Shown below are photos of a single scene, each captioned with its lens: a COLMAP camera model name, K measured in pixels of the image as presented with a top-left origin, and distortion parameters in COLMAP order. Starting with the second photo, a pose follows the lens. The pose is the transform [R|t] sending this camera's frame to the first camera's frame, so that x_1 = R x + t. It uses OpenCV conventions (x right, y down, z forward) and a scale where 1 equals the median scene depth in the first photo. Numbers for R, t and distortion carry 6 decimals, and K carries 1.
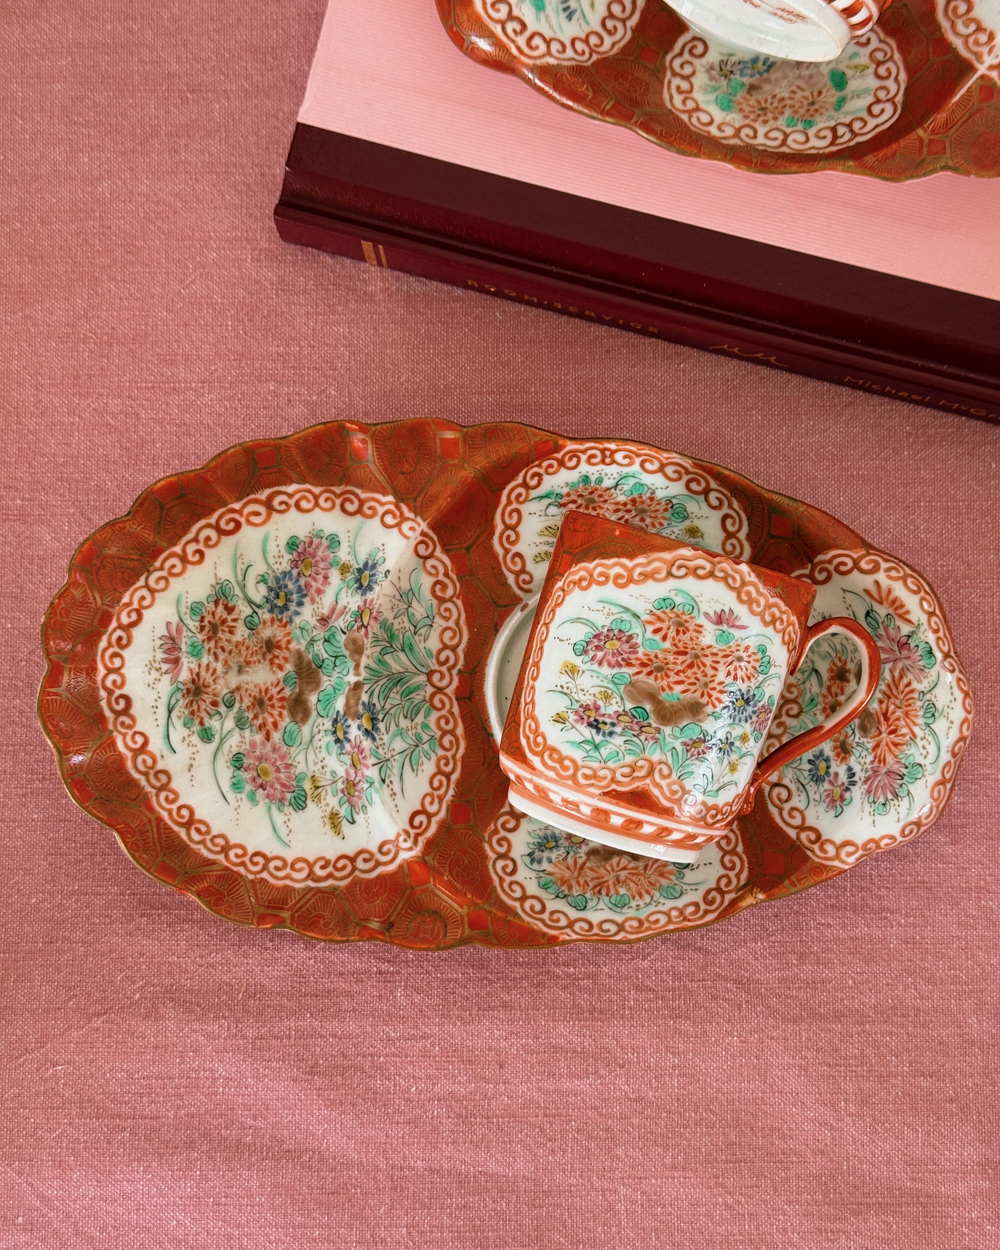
lens RADIAL K [[1983.6, 0, 500.0], [0, 1983.6, 625.0], [0, 0, 1]] dist [0.191873, -0.536516]
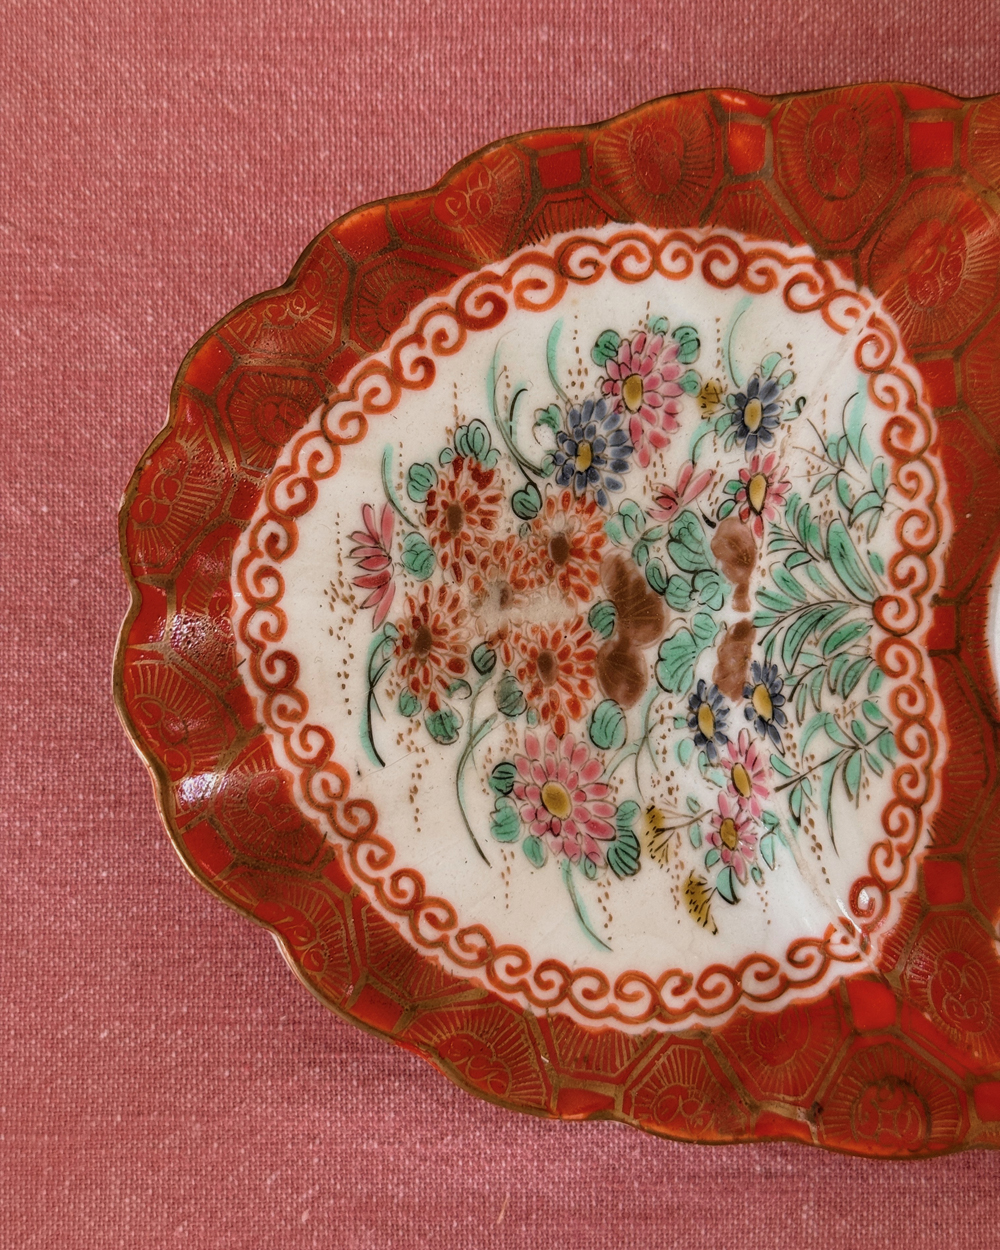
lens RADIAL K [[1983.6, 0, 500.0], [0, 1983.6, 625.0], [0, 0, 1]] dist [0.191873, -0.536516]
pose [[0.999991, -0.003422, 0.002462, -0.133490], [0.003221, 0.996983, 0.077550, -0.009819], [-0.002720, -0.077542, 0.996985, 0.498816]]
